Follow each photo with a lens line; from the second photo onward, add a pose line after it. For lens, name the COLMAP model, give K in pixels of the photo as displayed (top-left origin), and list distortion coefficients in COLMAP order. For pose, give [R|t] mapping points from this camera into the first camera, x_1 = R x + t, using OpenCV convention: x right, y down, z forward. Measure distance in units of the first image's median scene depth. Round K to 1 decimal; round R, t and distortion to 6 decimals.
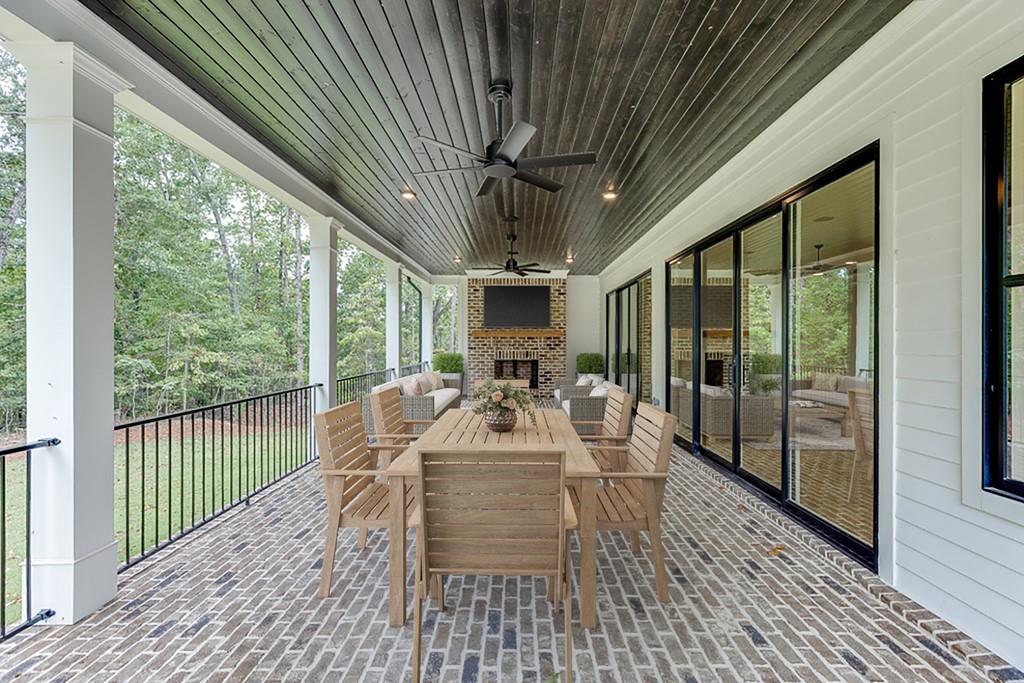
lens RADIAL K [[463.1, 0, 518.9], [0, 463.1, 341.3], [0, 0, 1]] dist [0.013349, -0.001903]
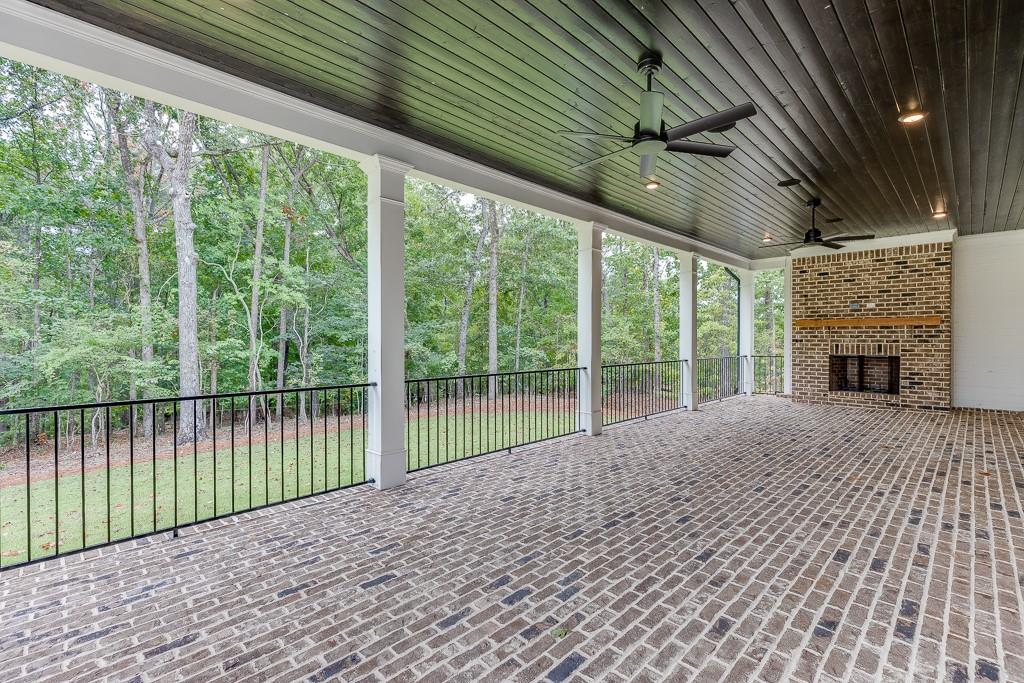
lens RADIAL K [[463.1, 0, 519.5], [0, 463.1, 342.6], [0, 0, 1]] dist [0.013349, -0.001903]
pose [[0.707704, 0.002399, -0.706505, 0.450077], [0.003074, 0.999974, 0.006475, 0.036508], [0.706502, -0.006754, 0.707679, 0.113194]]
